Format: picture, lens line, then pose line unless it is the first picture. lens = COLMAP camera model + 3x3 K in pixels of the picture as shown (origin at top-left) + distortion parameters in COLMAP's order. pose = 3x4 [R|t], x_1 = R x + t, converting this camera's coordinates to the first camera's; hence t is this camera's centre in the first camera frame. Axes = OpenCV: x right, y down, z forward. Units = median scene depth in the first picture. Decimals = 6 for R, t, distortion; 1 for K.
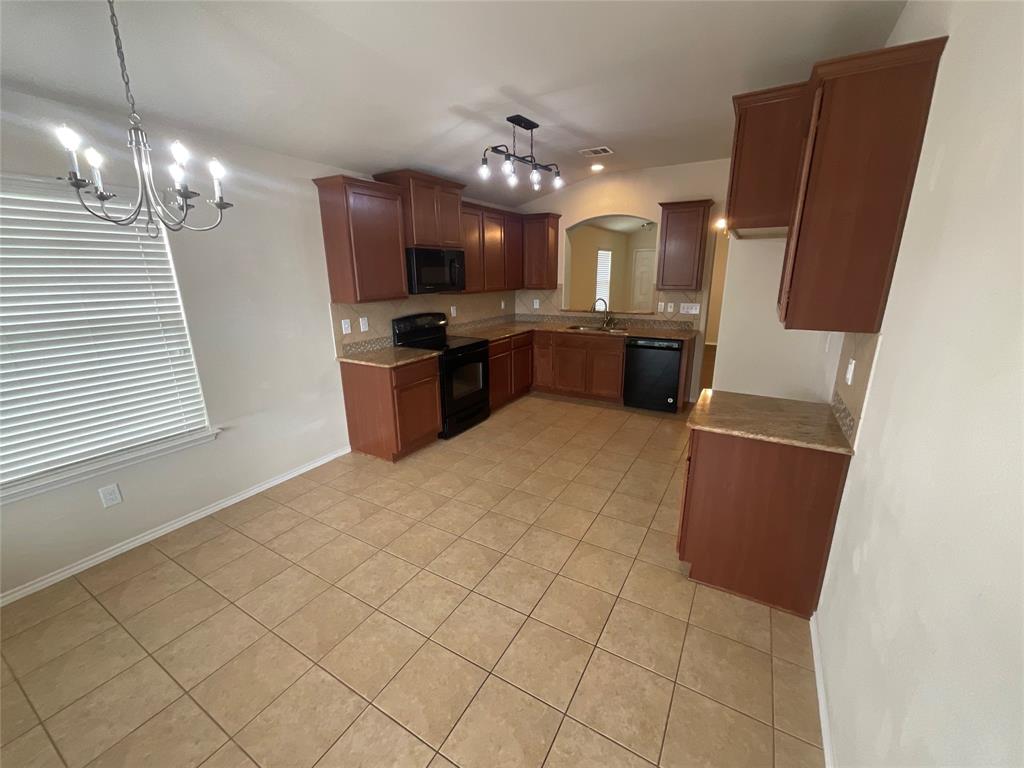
lens RADIAL K [[413.5, 0, 512.1], [0, 413.5, 381.7], [0, 0, 1]] dist [0.001628, 0.000608]
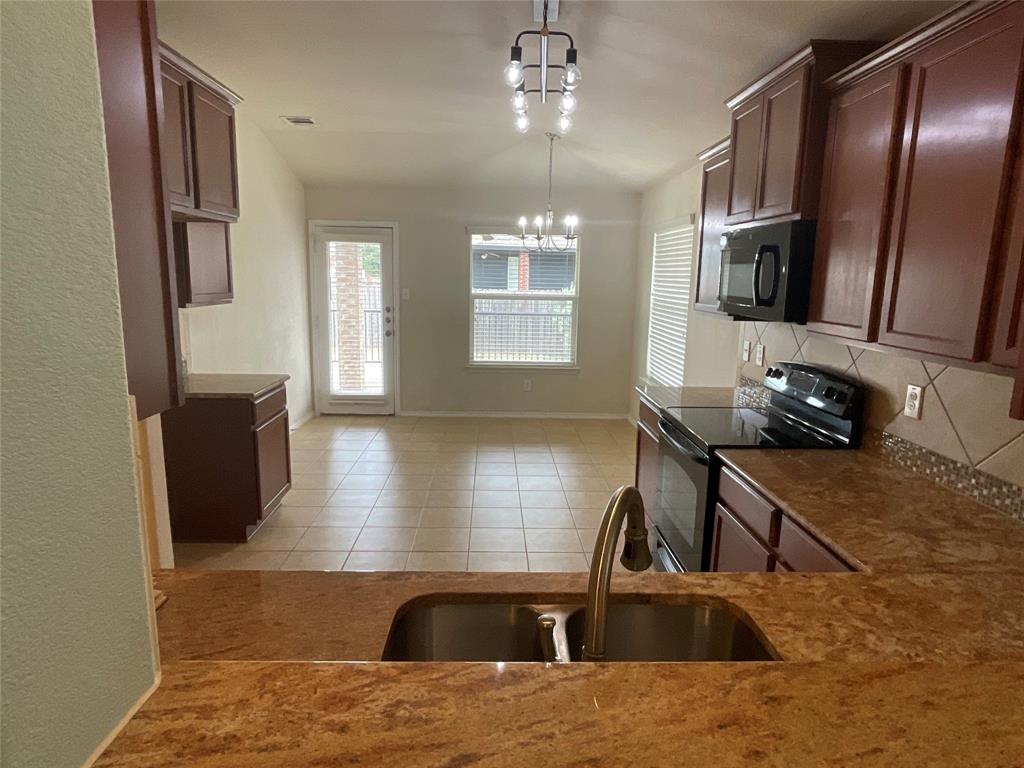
lens RADIAL K [[597.9, 0, 508.5], [0, 597.9, 383.8], [0, 0, 1]] dist [0.006127, 0.000965]
pose [[-0.846198, 0.087647, -0.525612, 0.420267], [-0.147679, 0.909170, 0.389359, -0.373500], [0.511997, 0.407096, -0.756394, 1.408932]]
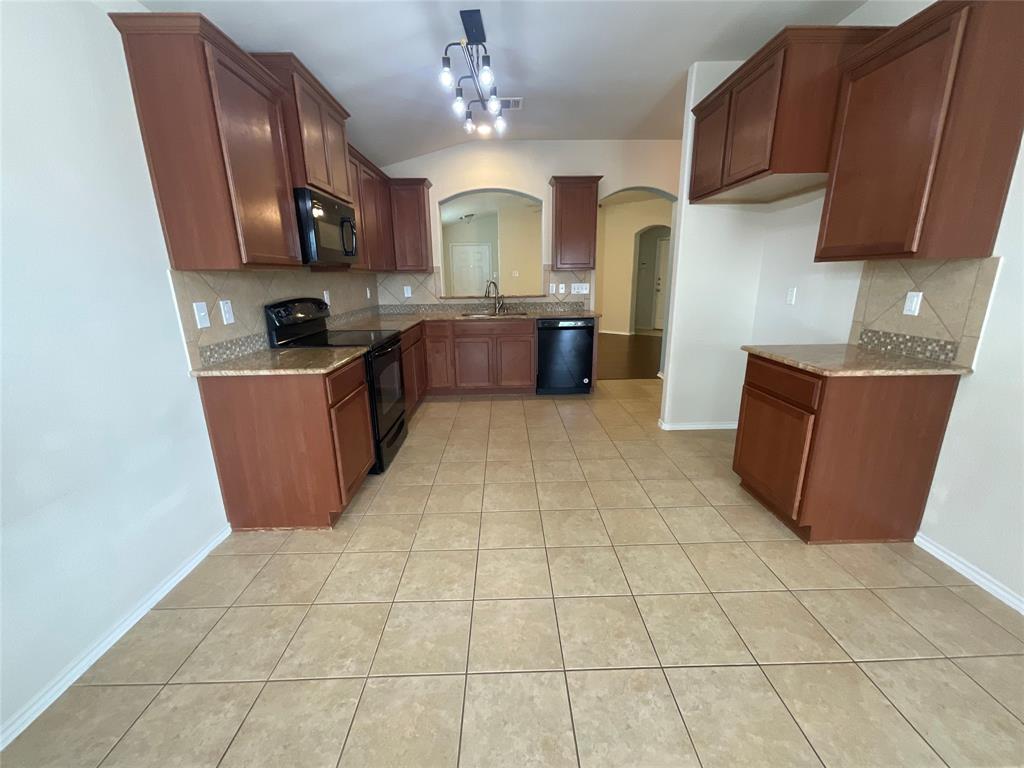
lens RADIAL K [[413.5, 0, 510.8], [0, 413.5, 383.3], [0, 0, 1]] dist [0.001628, 0.000608]
pose [[0.851012, -0.132768, 0.508086, -0.303599], [0.139855, 0.989871, 0.024416, 0.002635], [-0.506181, 0.050280, 0.860960, 0.278537]]
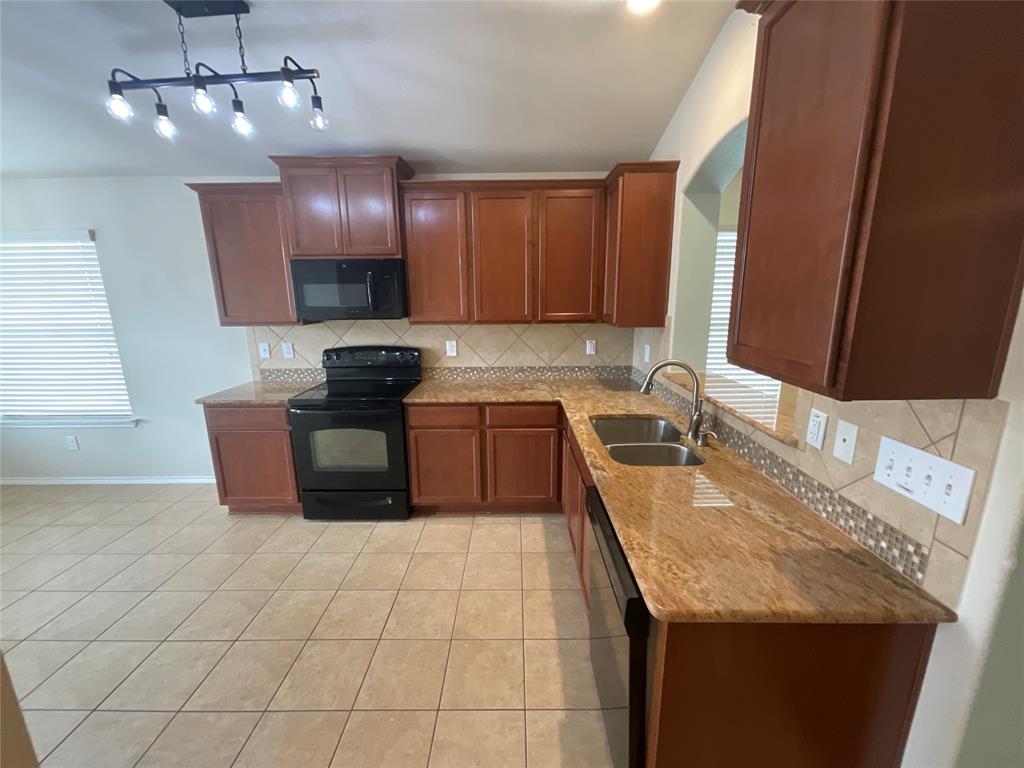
lens RADIAL K [[413.5, 0, 512.6], [0, 413.5, 387.1], [0, 0, 1]] dist [0.001628, 0.000608]
pose [[0.501066, 0.195642, -0.843005, 0.585936], [-0.220282, 0.970859, 0.094383, -0.232235], [0.836904, 0.138407, 0.529561, 0.877058]]
